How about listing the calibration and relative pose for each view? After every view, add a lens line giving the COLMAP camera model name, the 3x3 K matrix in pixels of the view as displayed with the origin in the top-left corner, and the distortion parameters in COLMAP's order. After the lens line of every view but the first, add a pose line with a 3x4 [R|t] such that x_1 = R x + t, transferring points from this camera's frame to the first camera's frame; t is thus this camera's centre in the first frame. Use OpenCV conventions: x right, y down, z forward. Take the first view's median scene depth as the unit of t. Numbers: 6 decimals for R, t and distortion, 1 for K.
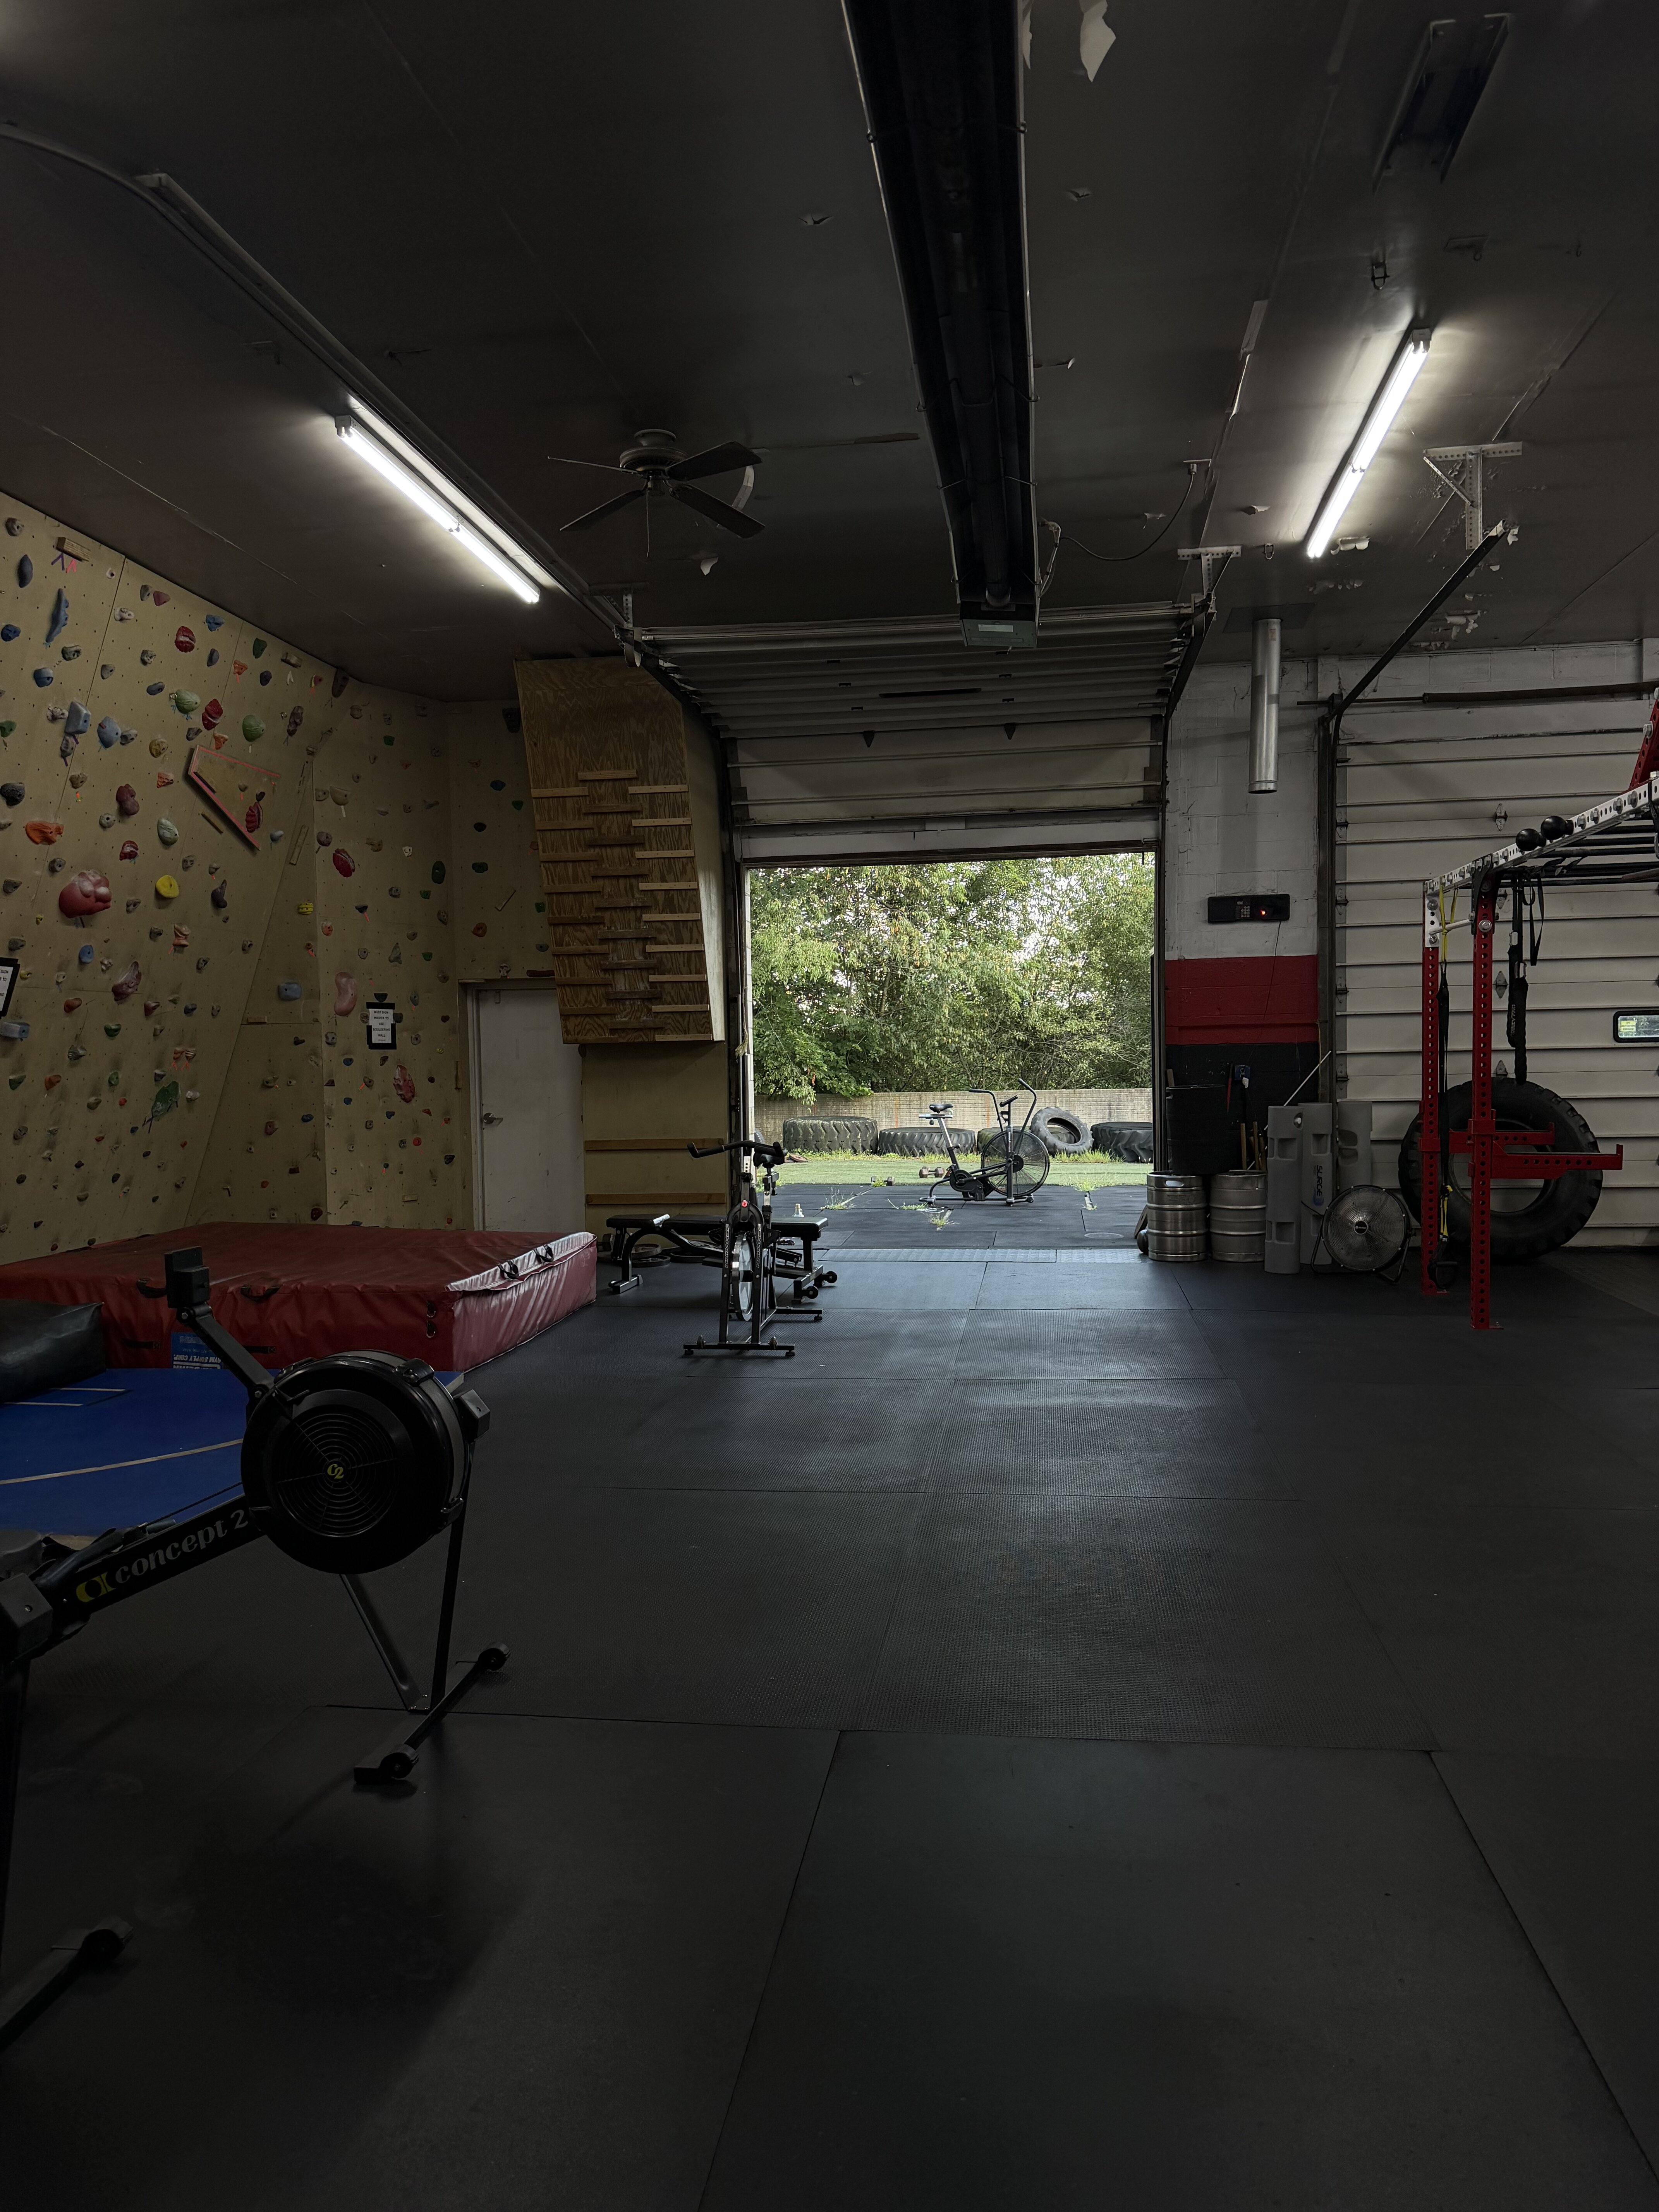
lens RADIAL K [[1547.2, 0, 829.5], [0, 1547.2, 1106.0], [0, 0, 1]] dist [0.172164, -0.319642]
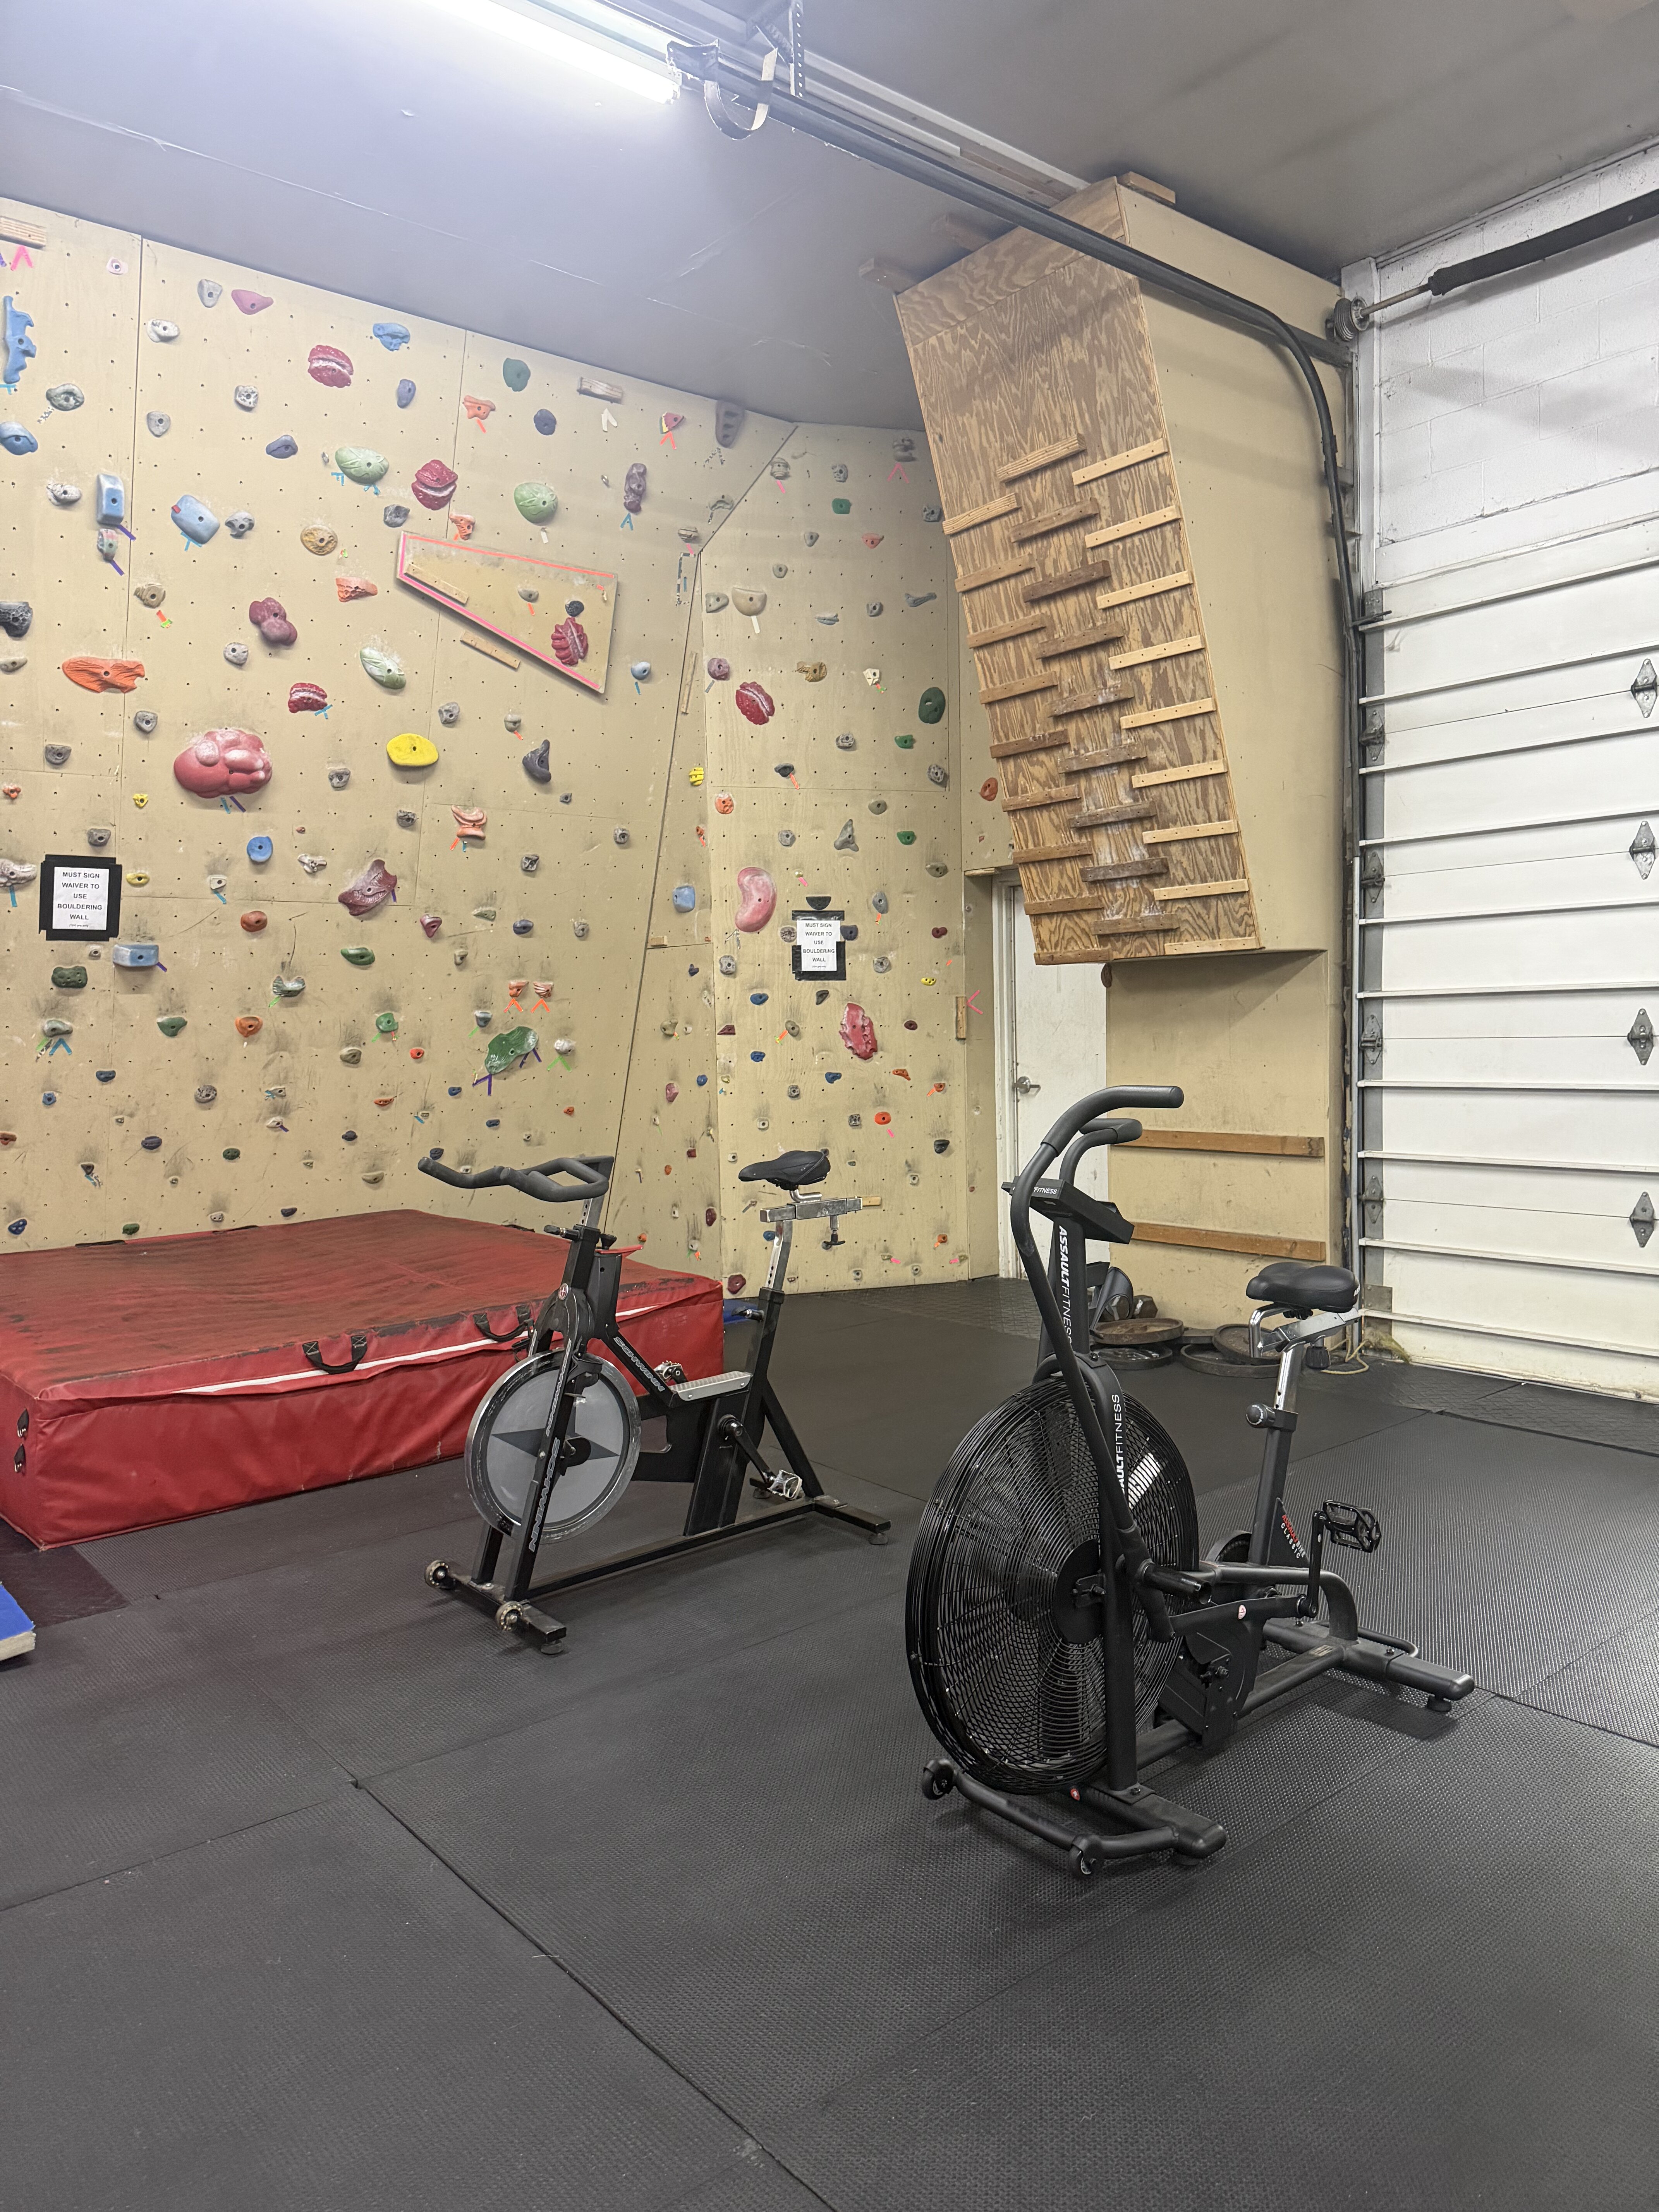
lens RADIAL K [[1547.2, 0, 829.5], [0, 1547.2, 1106.0], [0, 0, 1]] dist [0.172164, -0.319642]
pose [[0.739752, 0.036282, -0.671901, 0.172912], [-0.012796, 0.999123, 0.039864, -0.009002], [0.672758, -0.020892, 0.739568, 0.523969]]
